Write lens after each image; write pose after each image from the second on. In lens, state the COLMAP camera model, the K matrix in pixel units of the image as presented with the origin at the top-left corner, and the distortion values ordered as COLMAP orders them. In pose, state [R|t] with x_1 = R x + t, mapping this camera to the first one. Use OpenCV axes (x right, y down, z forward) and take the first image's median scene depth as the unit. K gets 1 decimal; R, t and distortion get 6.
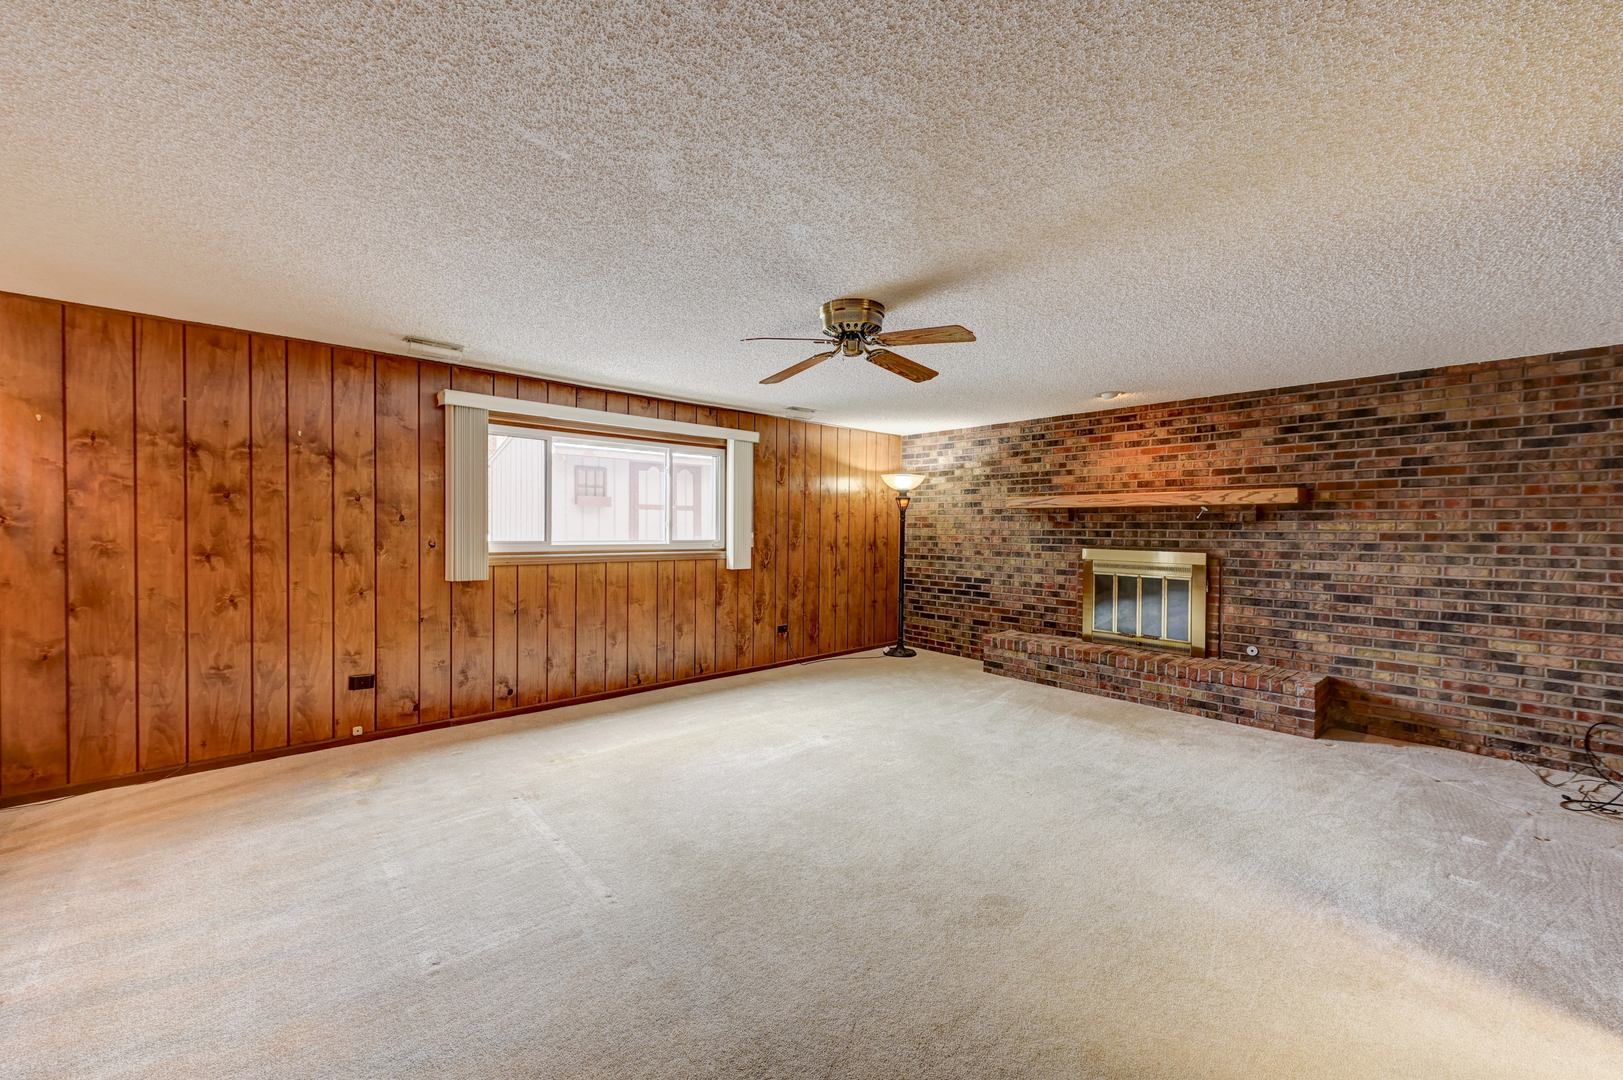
lens RADIAL K [[658.4, 0, 810.6], [0, 658.4, 535.0], [0, 0, 1]] dist [0.008067, -0.000819]
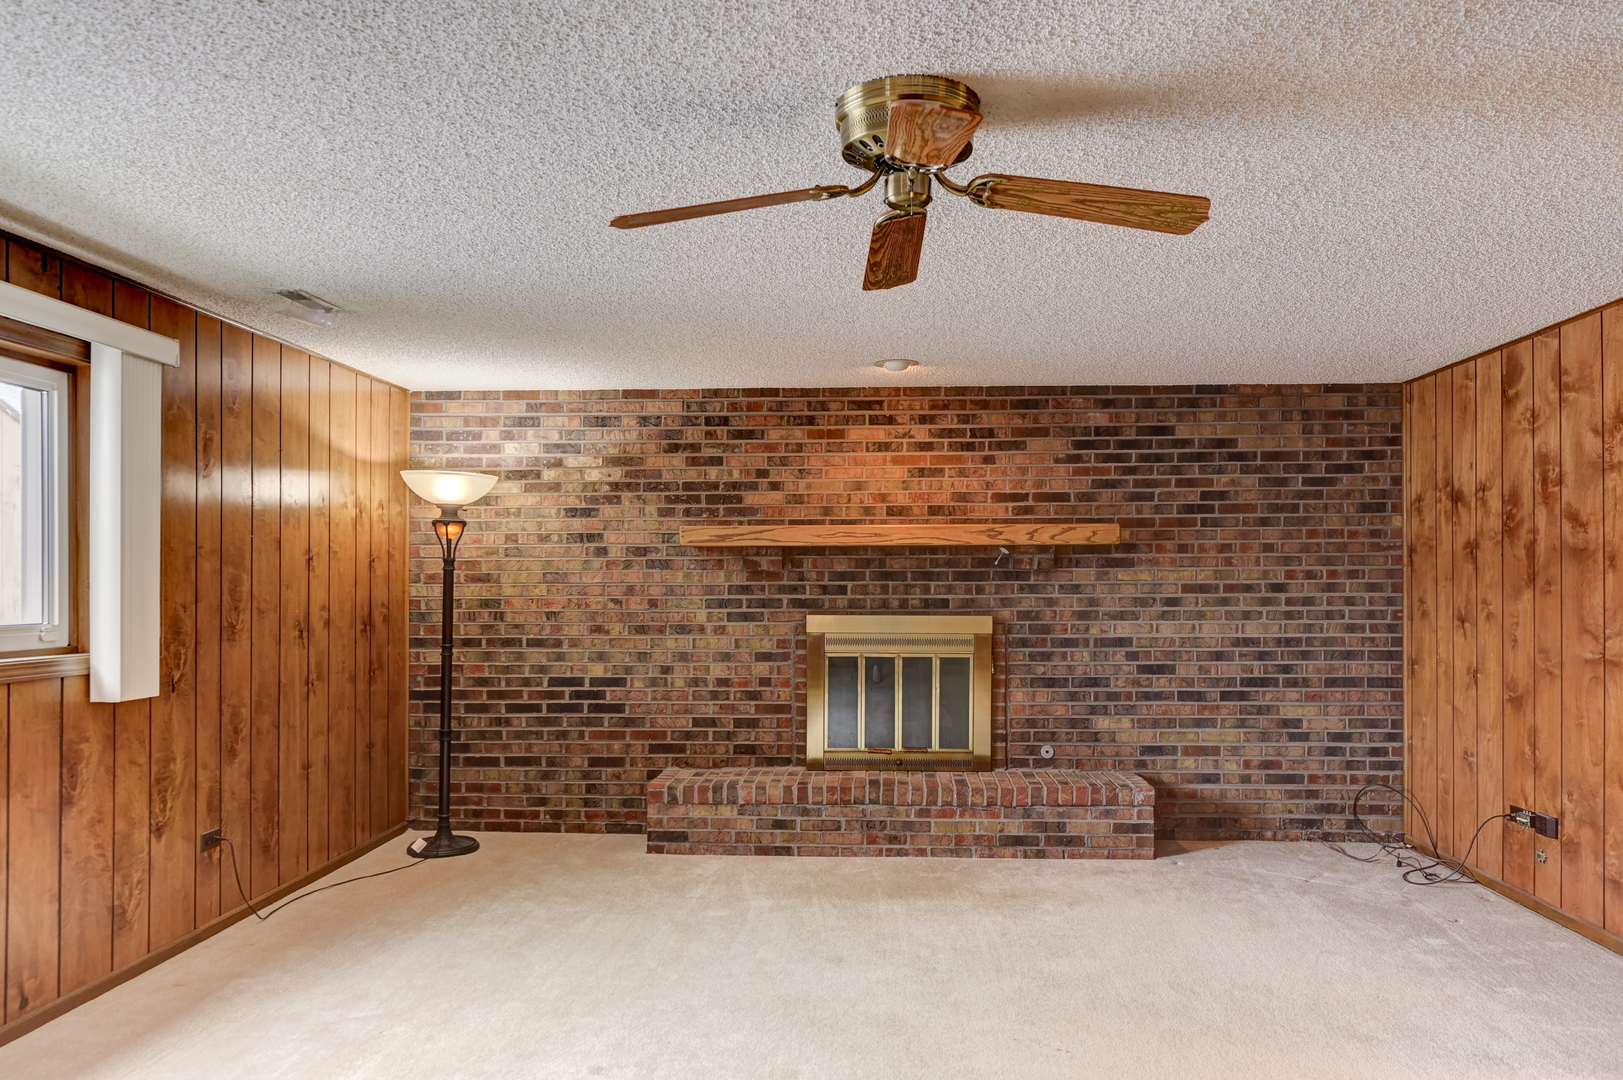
lens RADIAL K [[1118.6, 0, 829.0], [0, 1118.6, 572.3], [0, 0, 1]] dist [0.013459, -0.002854]
pose [[0.692463, -0.004830, 0.721438, -0.352656], [0.016469, 0.999823, -0.009113, -0.009944], [-0.721266, 0.018192, 0.692419, 0.328544]]
